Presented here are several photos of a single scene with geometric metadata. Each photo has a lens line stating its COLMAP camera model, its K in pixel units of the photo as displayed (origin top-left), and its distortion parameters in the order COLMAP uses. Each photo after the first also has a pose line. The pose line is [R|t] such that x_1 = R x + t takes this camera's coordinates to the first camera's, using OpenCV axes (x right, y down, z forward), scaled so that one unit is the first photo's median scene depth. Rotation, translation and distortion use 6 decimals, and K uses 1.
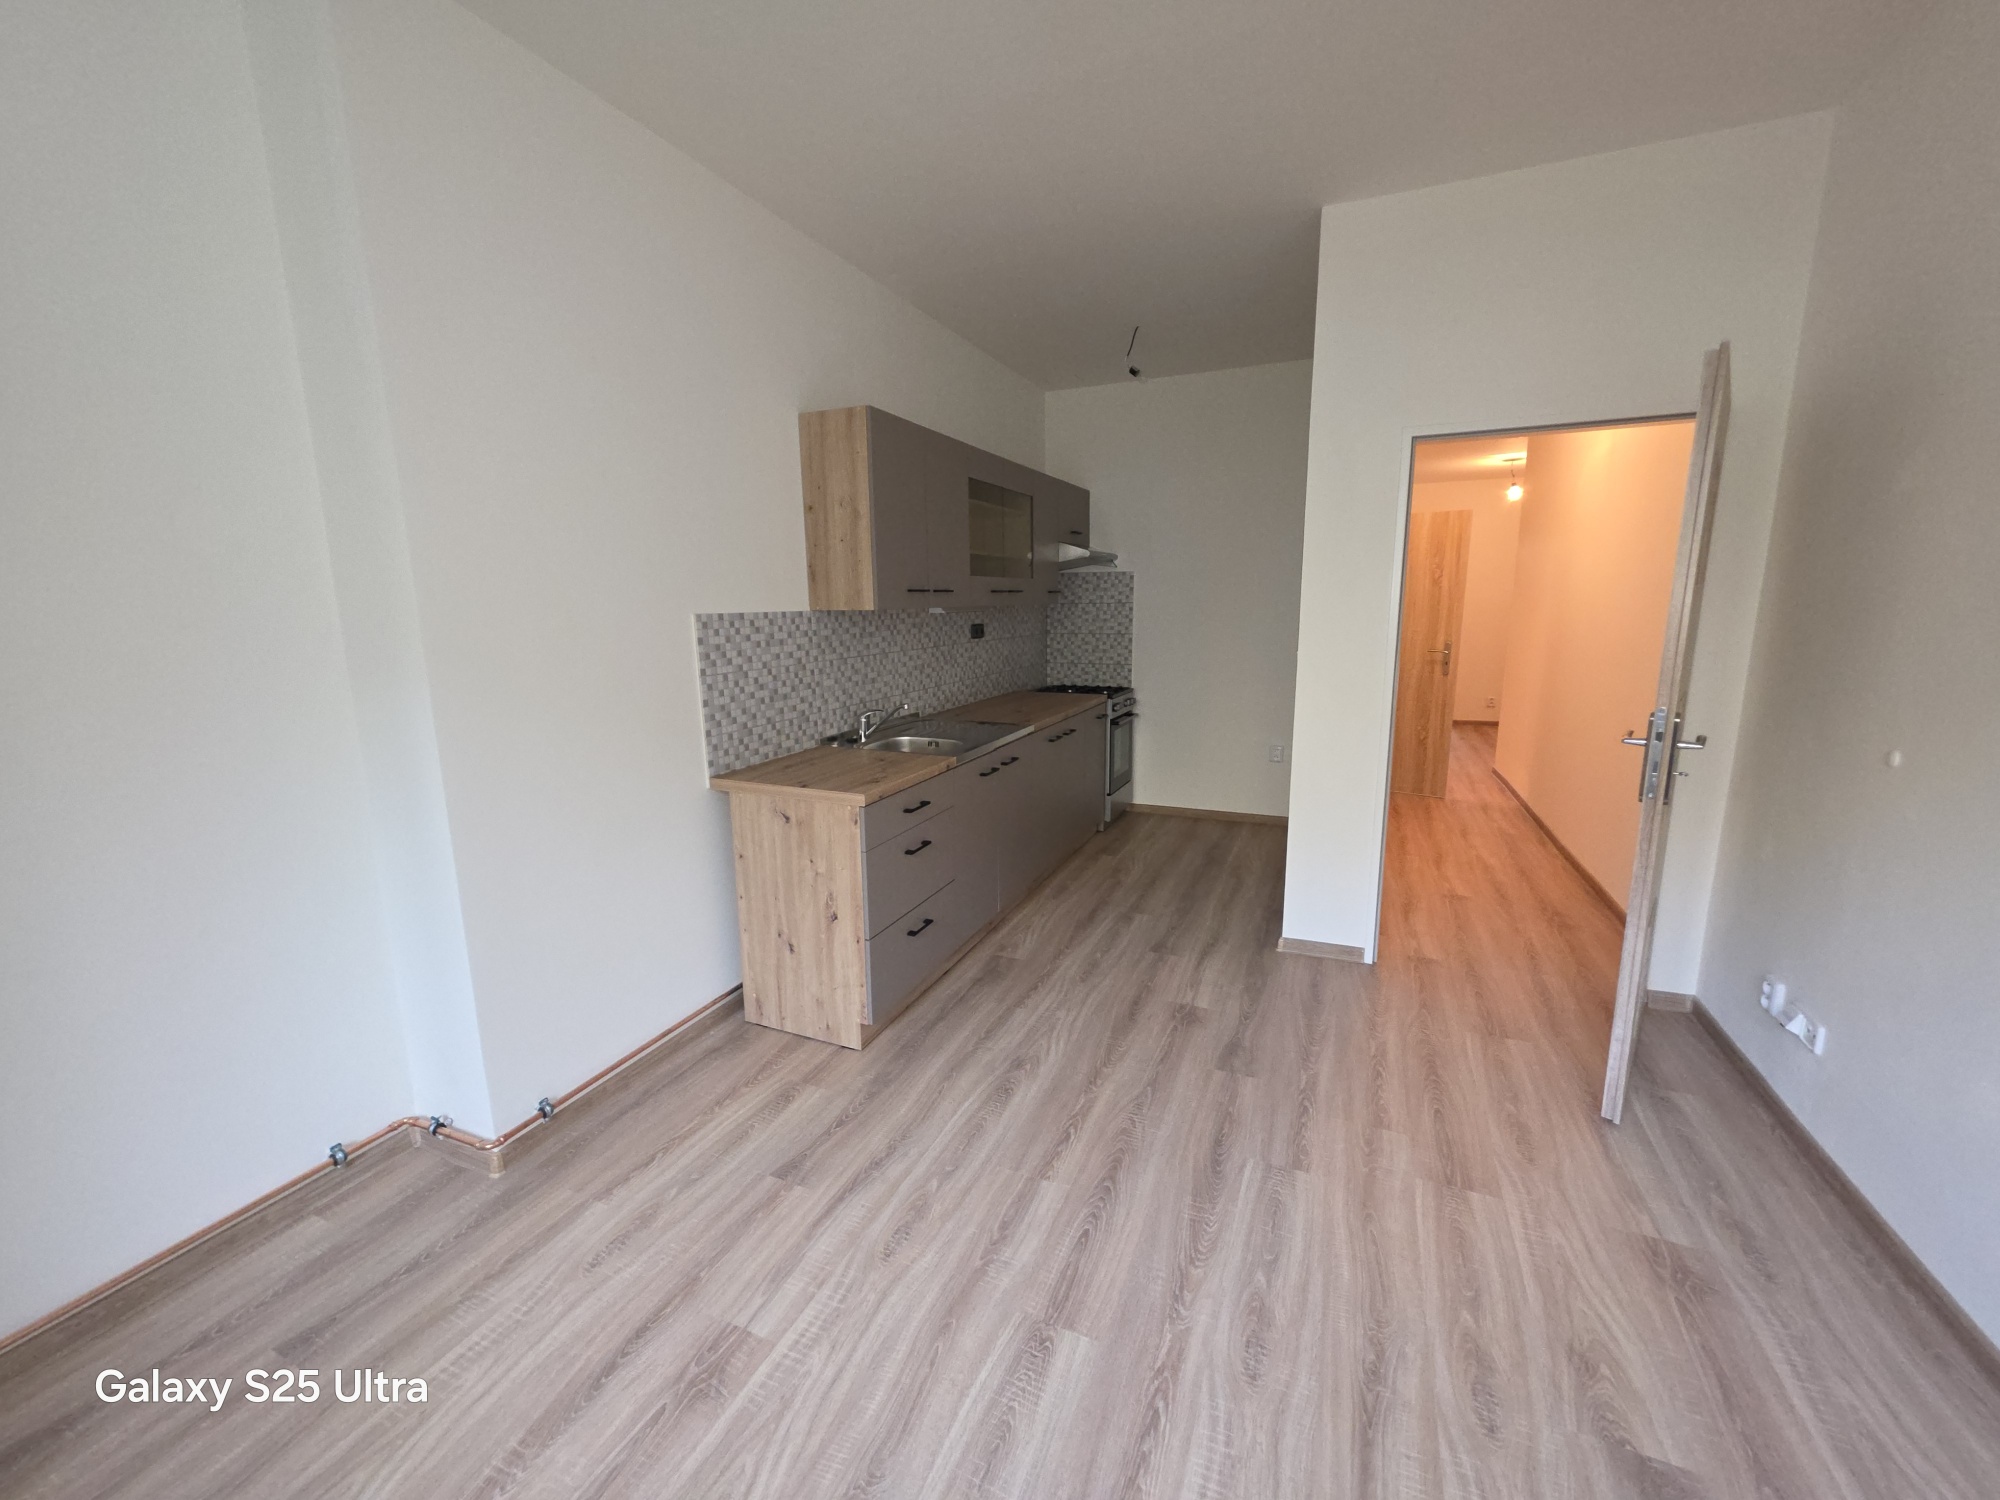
lens RADIAL K [[794.1, 0, 1000.1], [0, 794.1, 749.4], [0, 0, 1]] dist [0.003191, -0.000242]
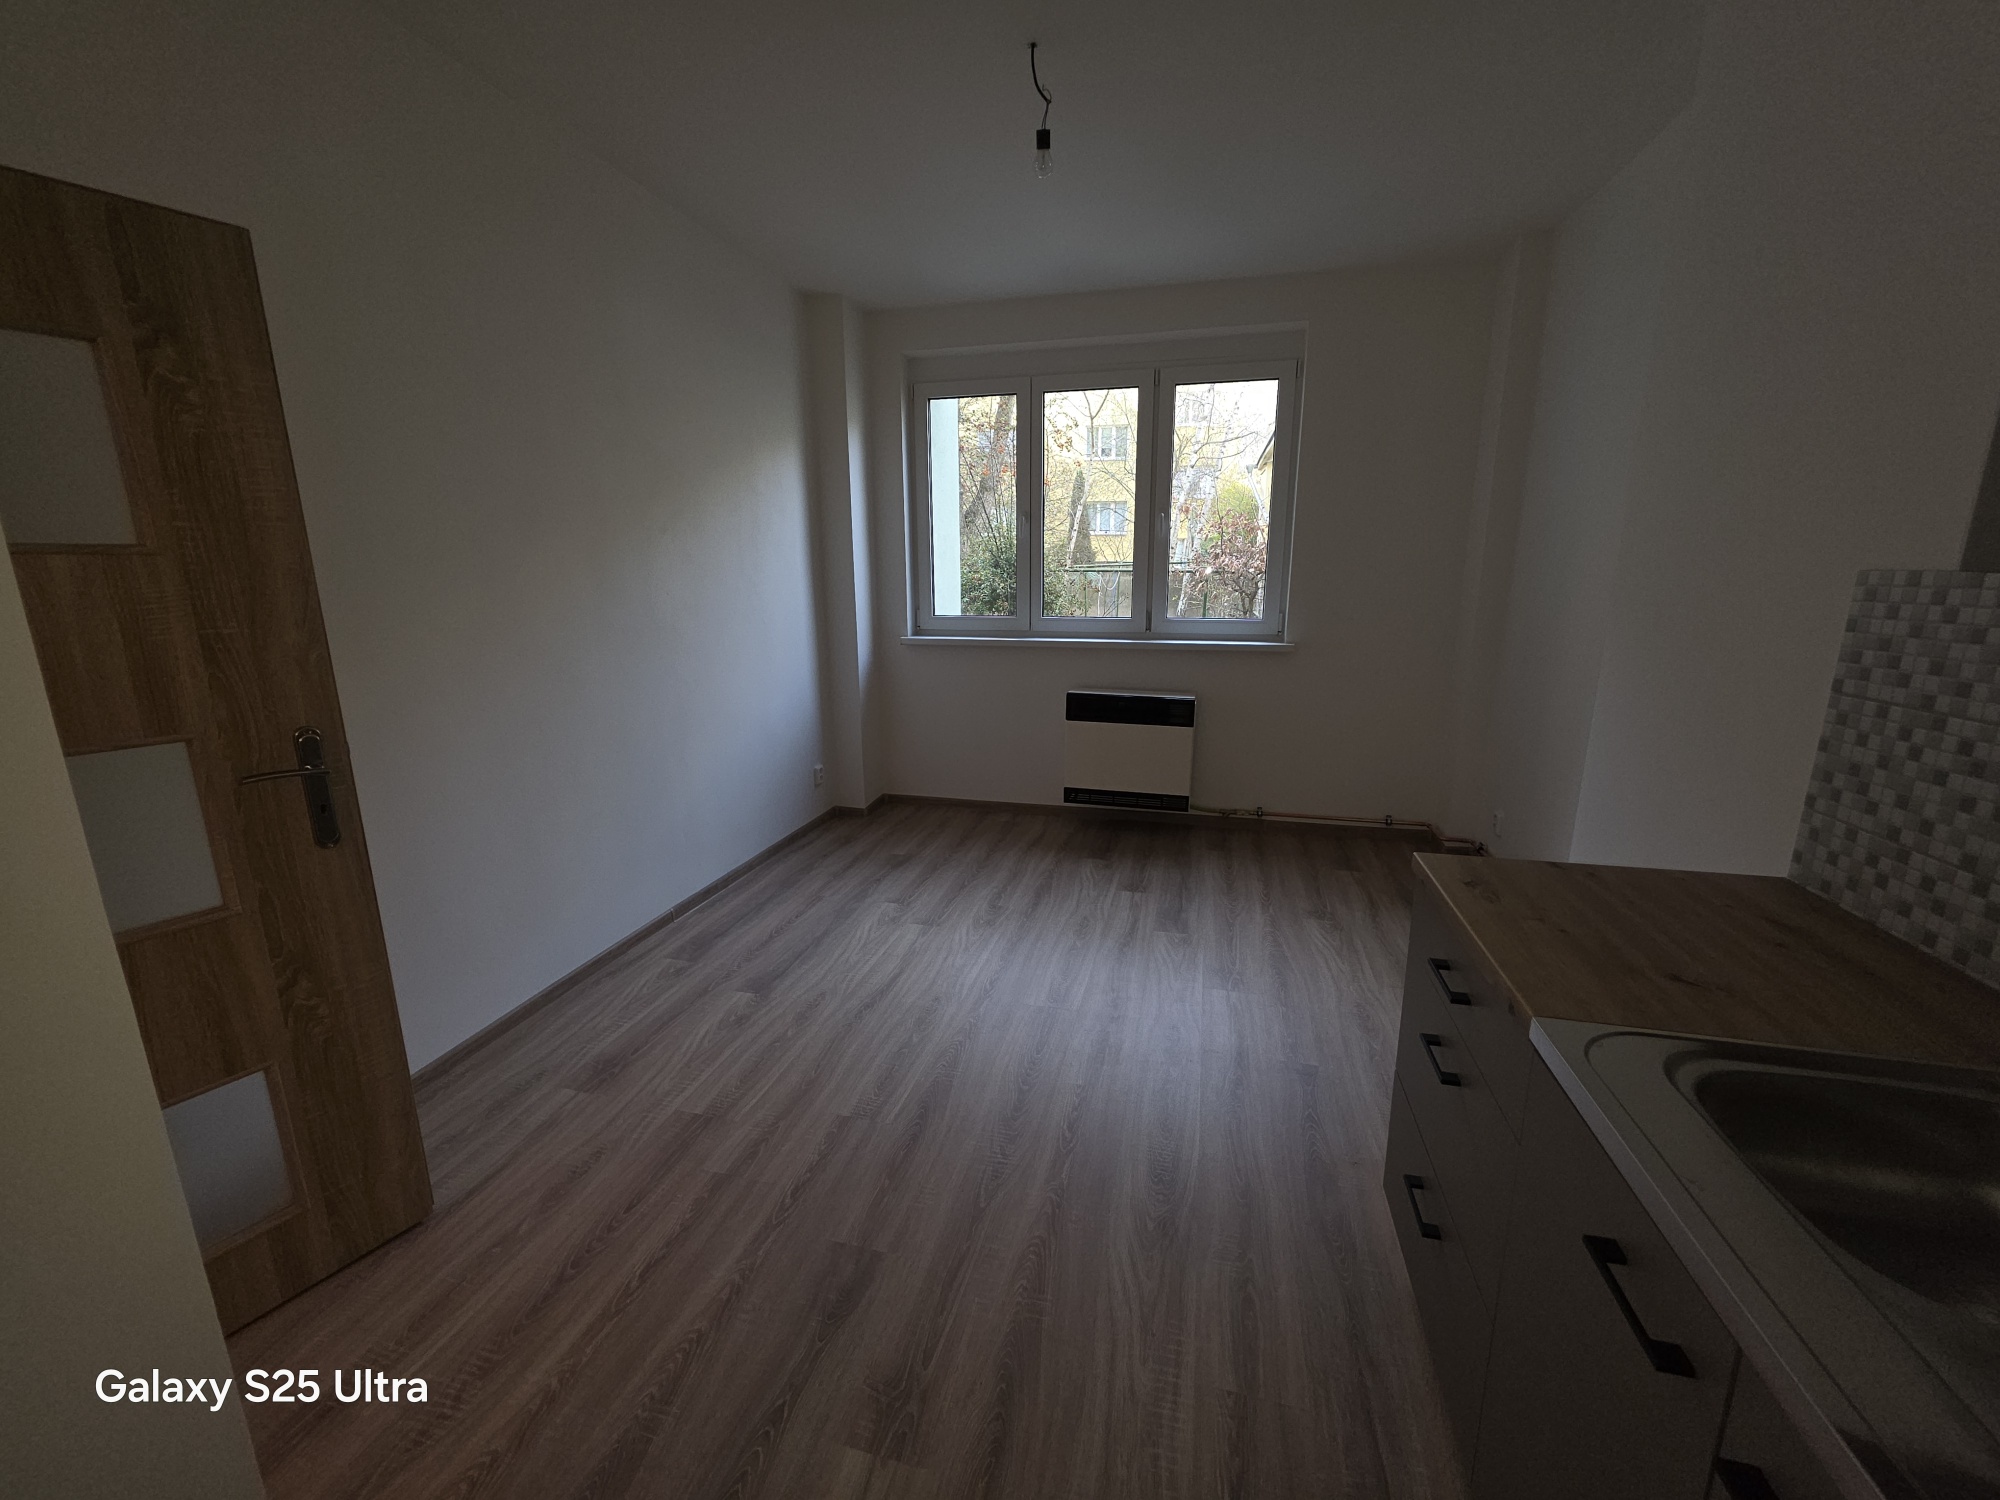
lens RADIAL K [[794.1, 0, 1001.1], [0, 794.1, 748.7], [0, 0, 1]] dist [0.003191, -0.000242]
pose [[-0.986360, 0.053811, -0.155558, 0.200140], [-0.012423, 0.918023, 0.396333, -0.212012], [0.164133, 0.392859, -0.904833, 1.150934]]
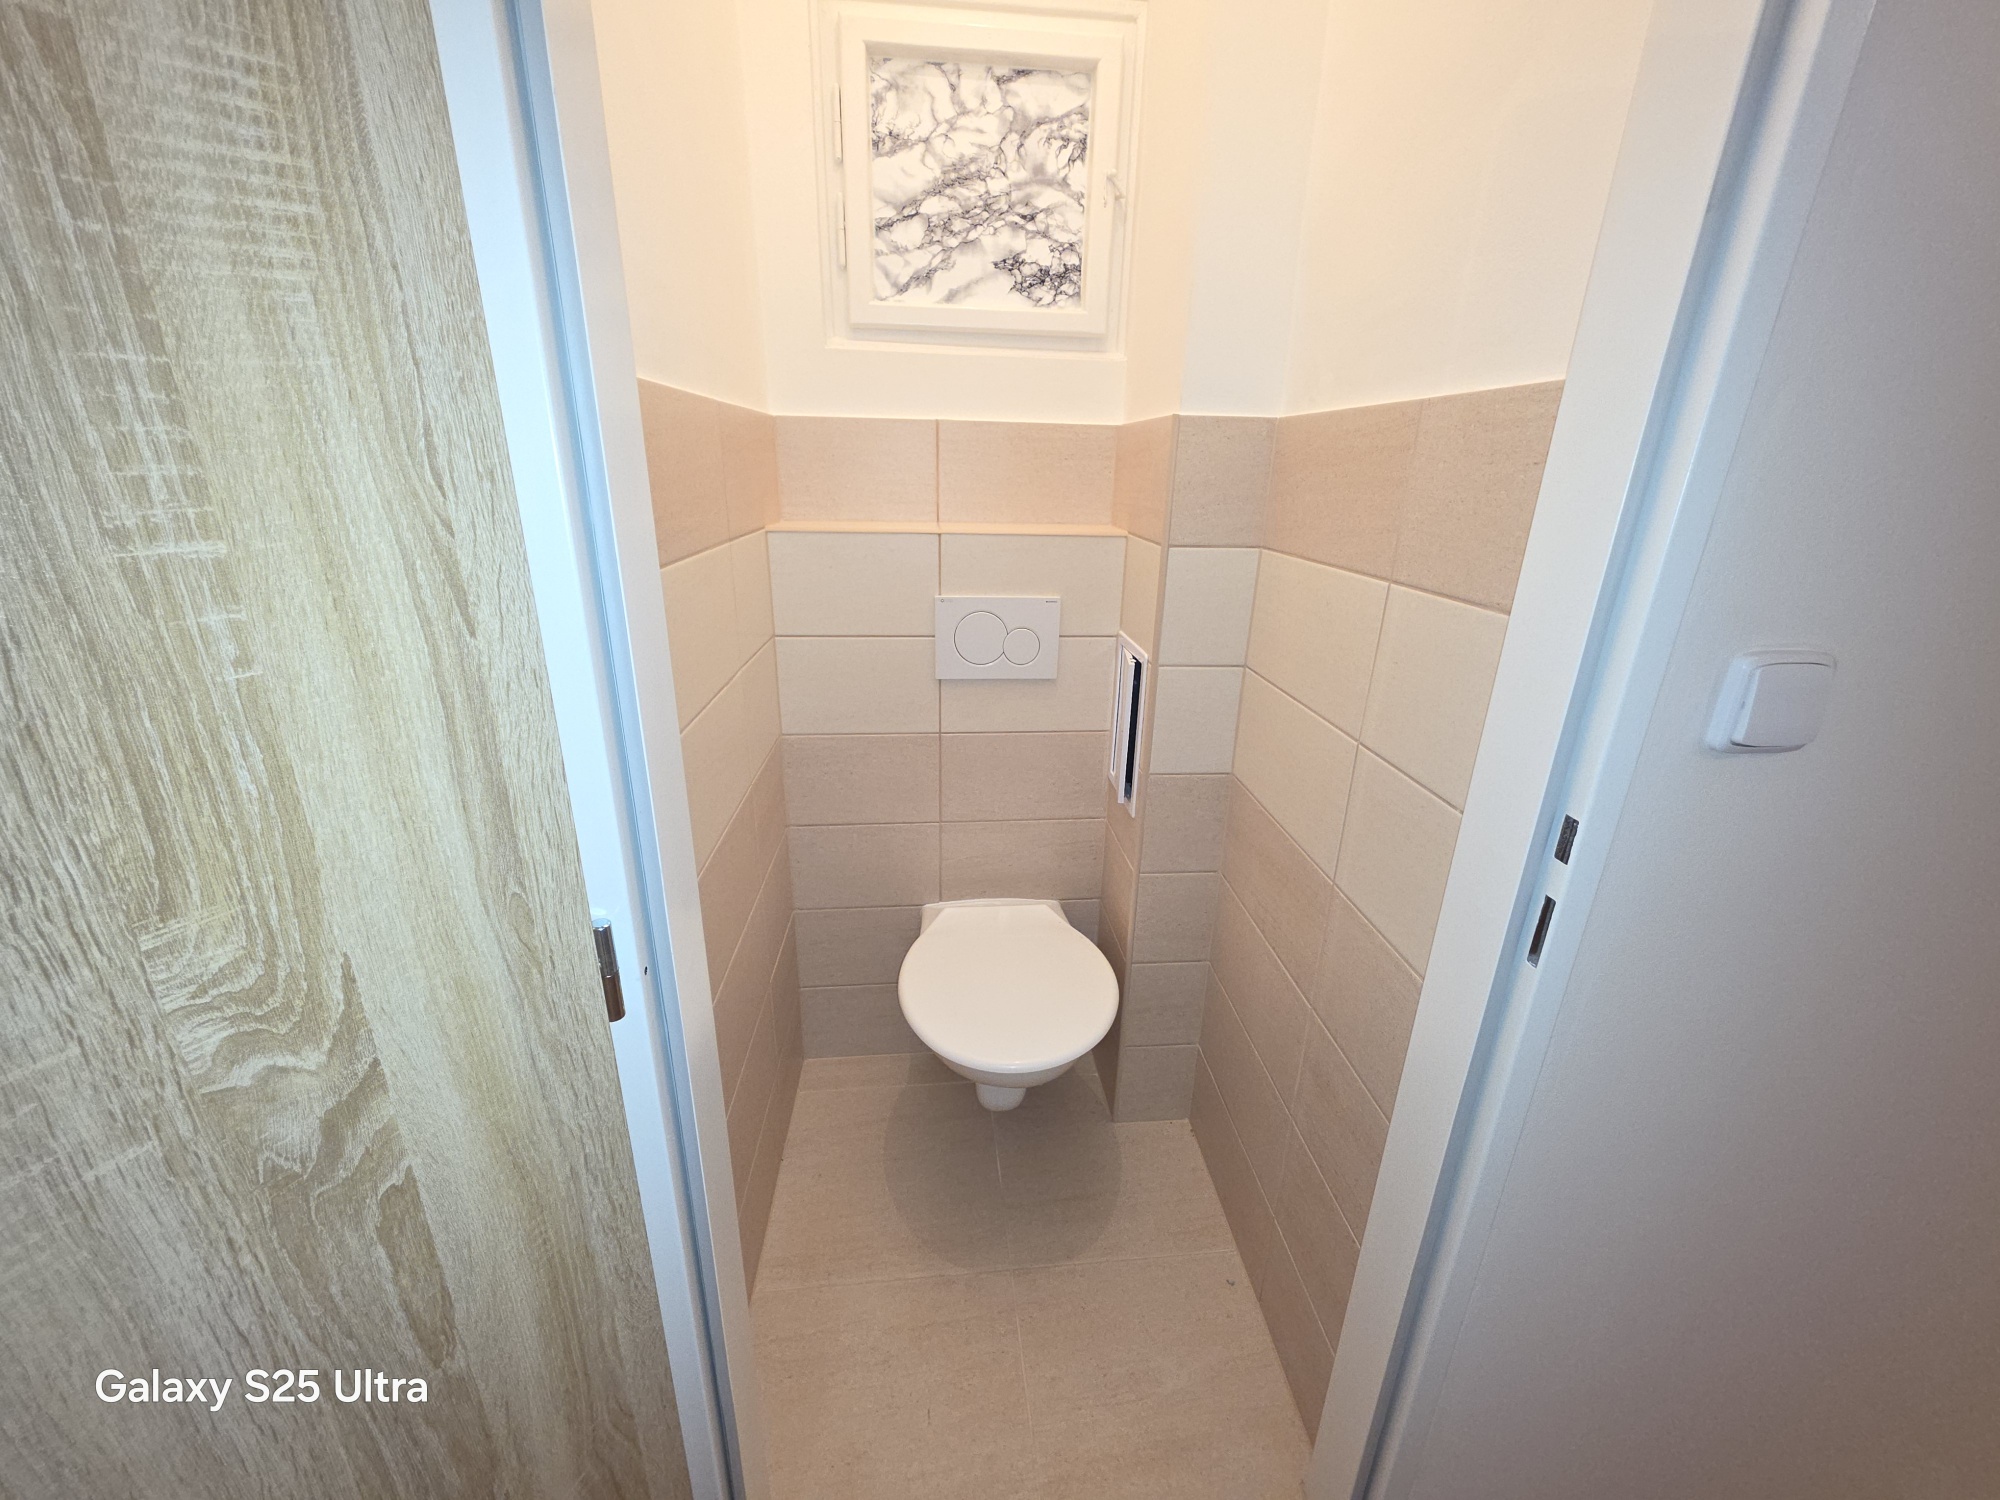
lens RADIAL K [[794.1, 0, 998.6], [0, 794.1, 737.2], [0, 0, 1]] dist [0.003191, -0.000242]
pose [[-0.349097, -0.331548, 0.876474, 0.422431], [-0.146008, -0.904651, -0.400361, -0.144651], [0.925642, -0.267737, 0.267402, 0.713473]]
